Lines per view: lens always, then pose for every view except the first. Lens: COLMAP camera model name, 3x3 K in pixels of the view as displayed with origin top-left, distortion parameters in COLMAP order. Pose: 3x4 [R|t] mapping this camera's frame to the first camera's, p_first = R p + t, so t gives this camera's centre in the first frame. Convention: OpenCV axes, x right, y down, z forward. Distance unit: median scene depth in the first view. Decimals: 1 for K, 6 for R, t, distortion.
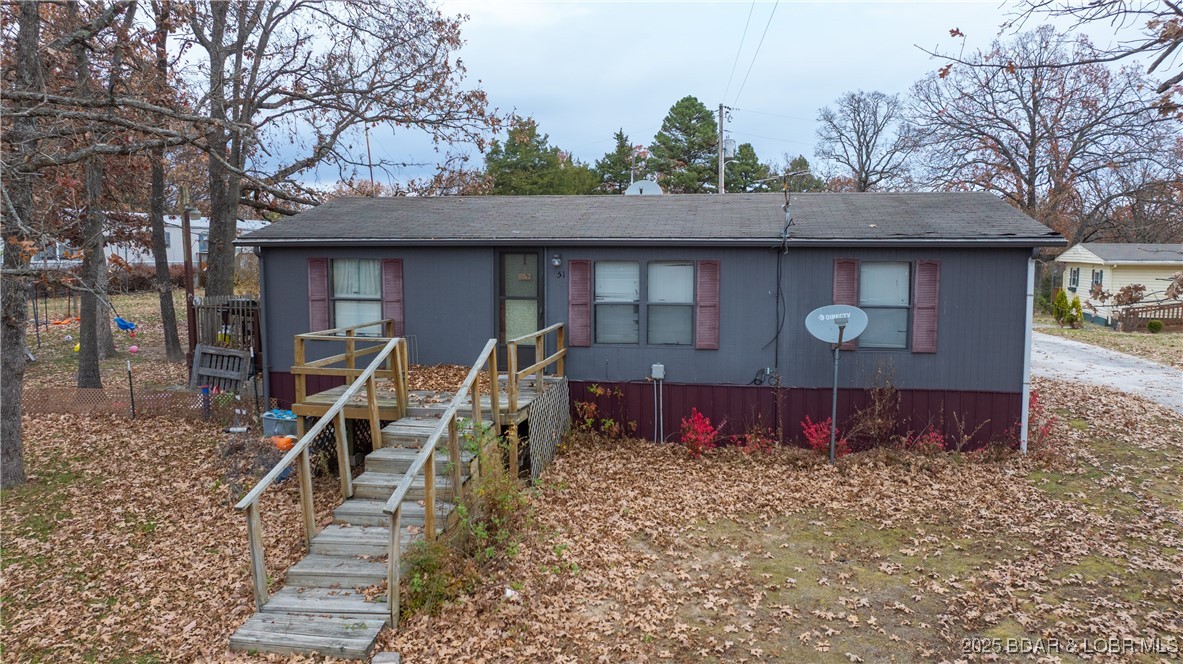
lens RADIAL K [[895.7, 0, 591.5], [0, 895.7, 332.0], [0, 0, 1]] dist [0.002153, 0.000053]
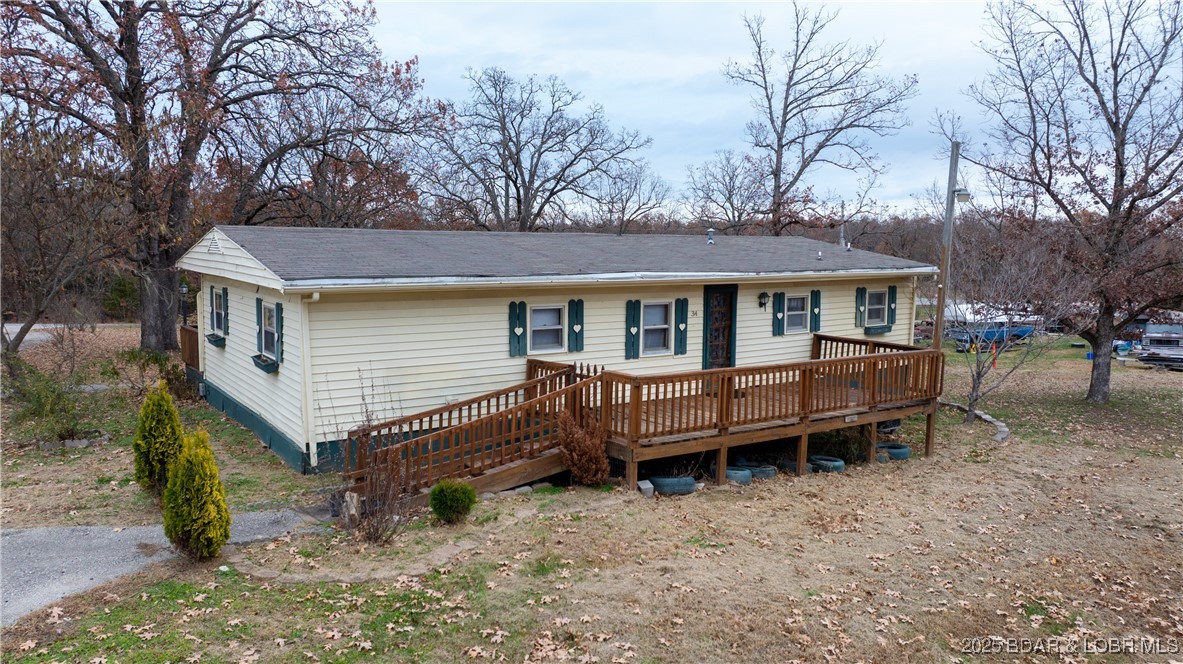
lens RADIAL K [[895.7, 0, 591.5], [0, 895.7, 332.0], [0, 0, 1]] dist [0.002153, 0.000053]
pose [[0.659016, -0.077168, 0.748160, 0.346978], [0.060803, 0.996933, 0.049270, -0.061258], [-0.749668, 0.013020, 0.661686, 0.607617]]
